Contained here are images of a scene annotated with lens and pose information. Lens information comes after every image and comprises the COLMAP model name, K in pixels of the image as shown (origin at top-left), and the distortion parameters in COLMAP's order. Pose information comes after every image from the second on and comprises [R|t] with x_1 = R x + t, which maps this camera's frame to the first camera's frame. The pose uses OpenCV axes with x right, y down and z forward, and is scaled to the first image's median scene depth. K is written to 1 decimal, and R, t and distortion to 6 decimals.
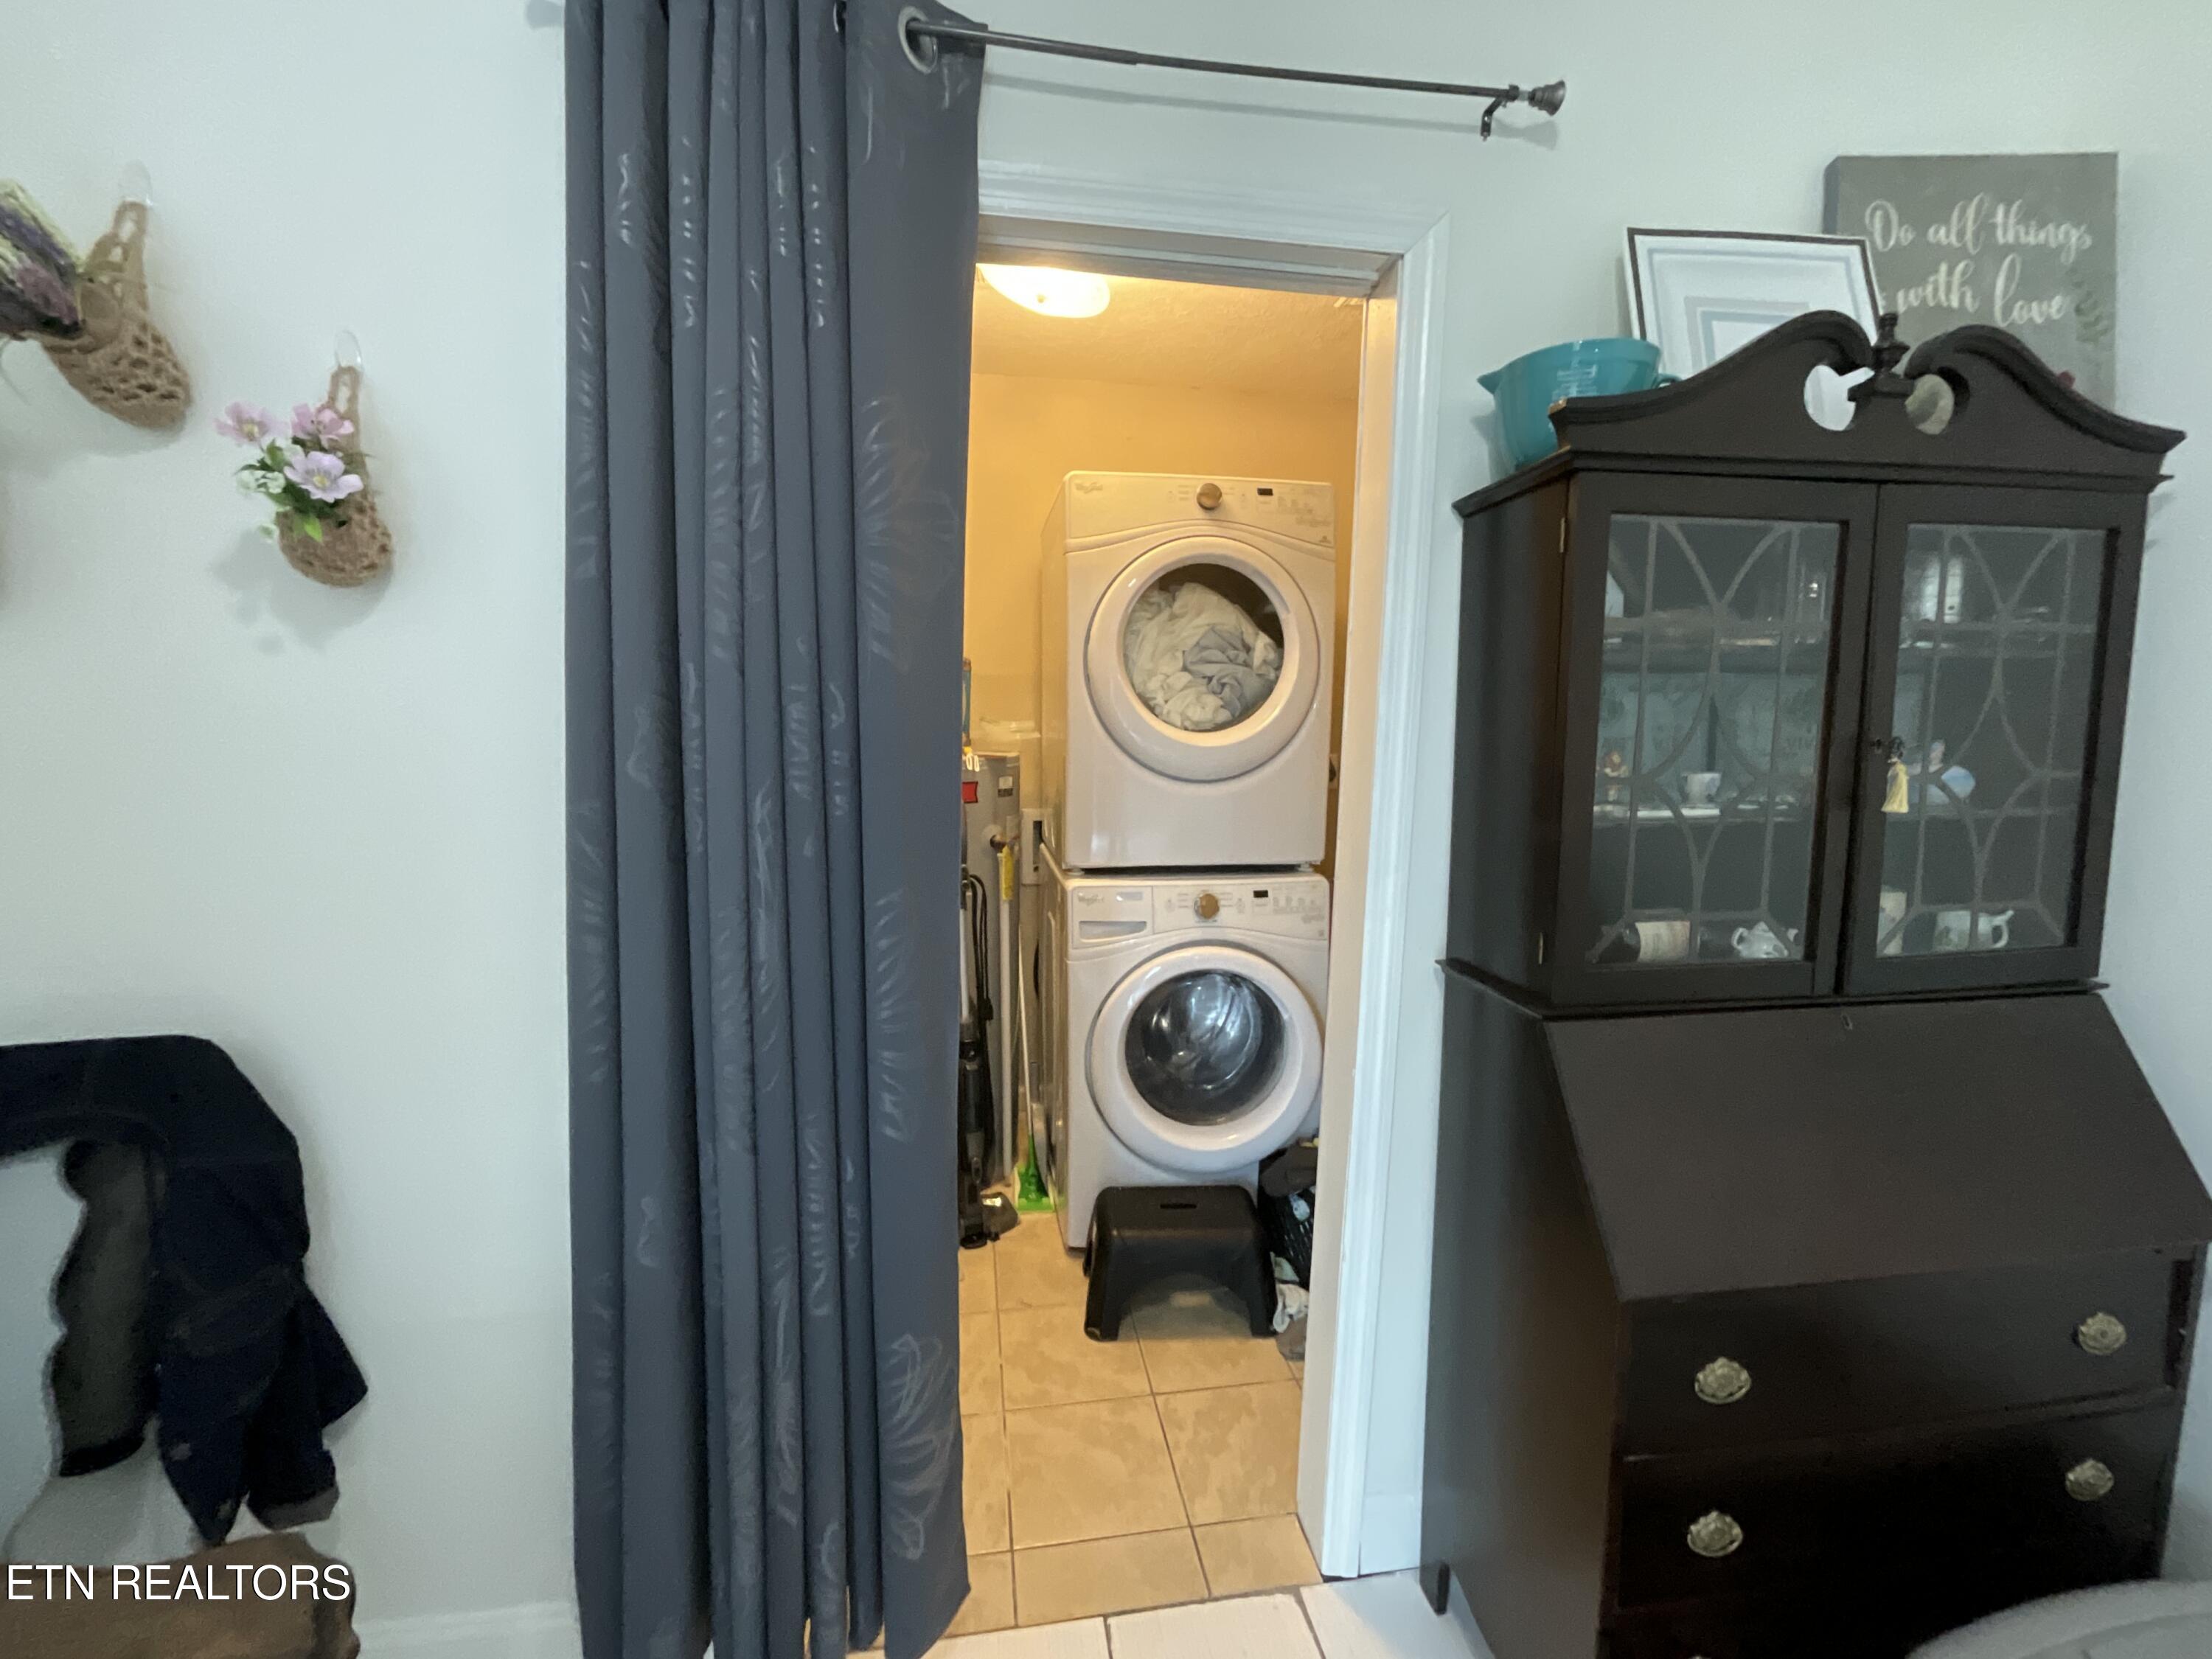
lens RADIAL K [[903.6, 0, 1106.0], [0, 903.6, 829.5], [0, 0, 1]] dist [0.000276, -0.000095]
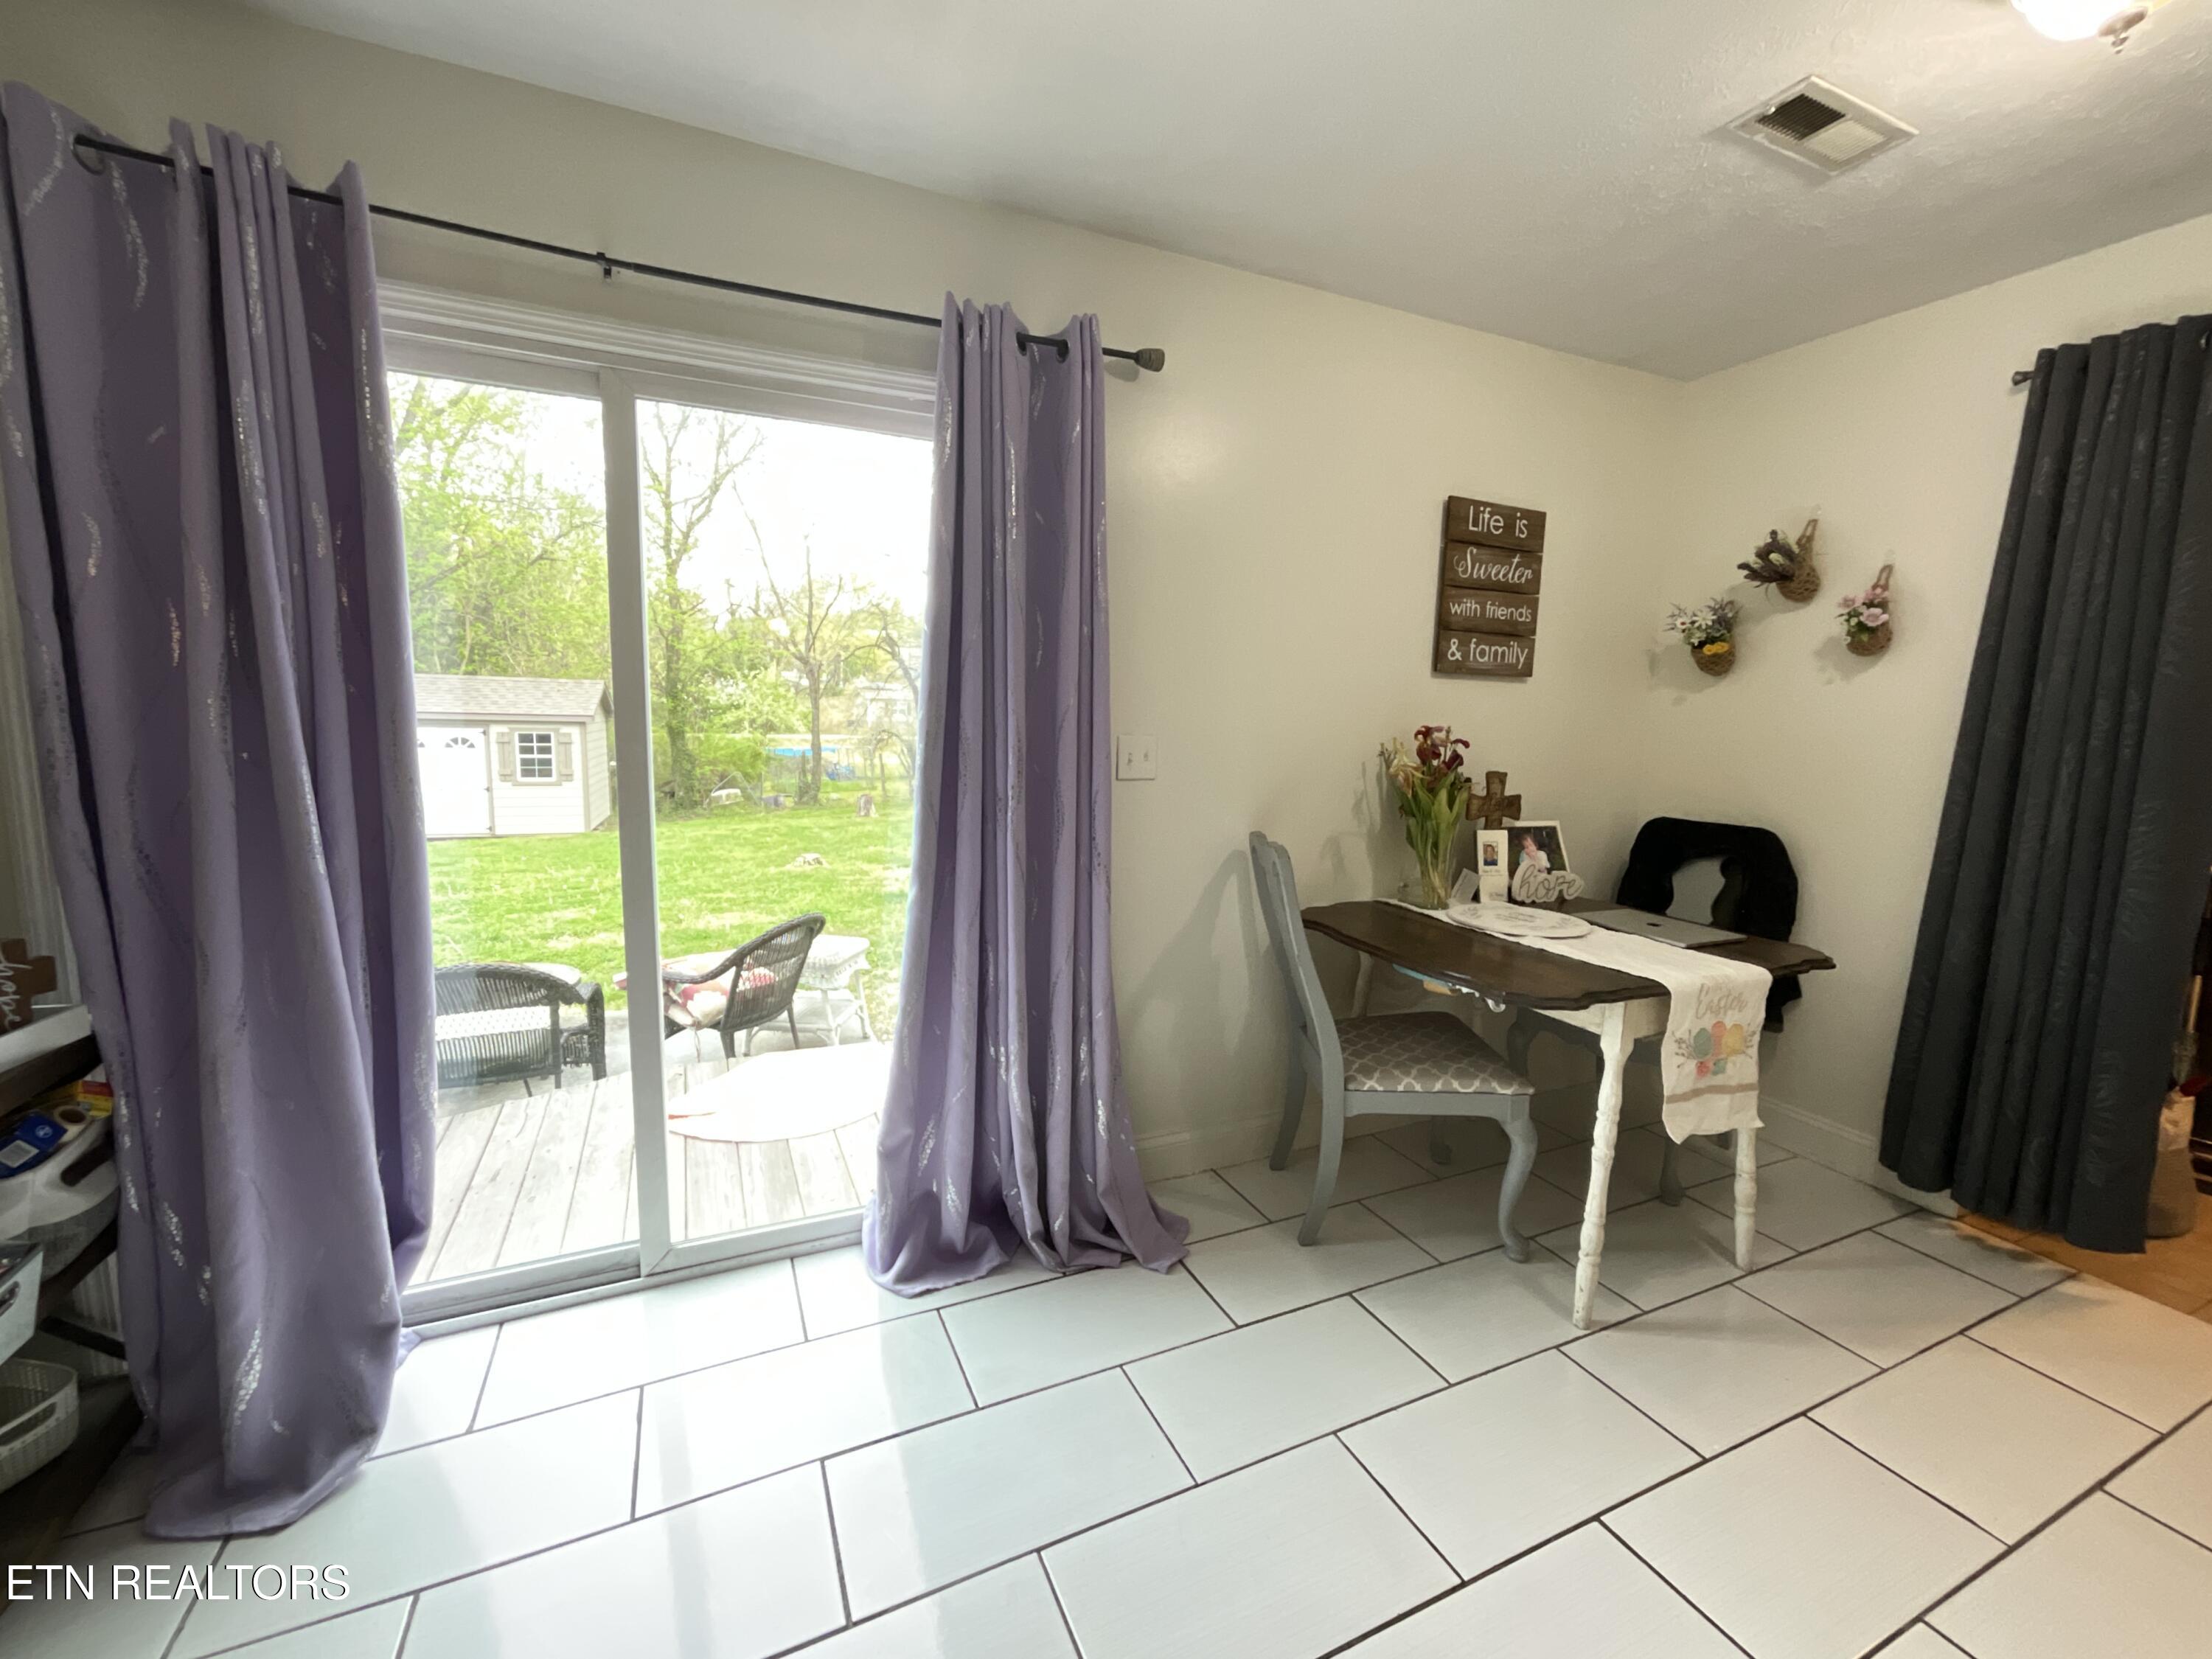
lens RADIAL K [[903.6, 0, 1106.0], [0, 903.6, 829.5], [0, 0, 1]] dist [0.000276, -0.000095]
pose [[0.284587, 0.116305, -0.951569, 1.006457], [-0.132648, 0.987842, 0.081067, 0.285089], [0.949429, 0.103153, 0.296554, -1.720962]]
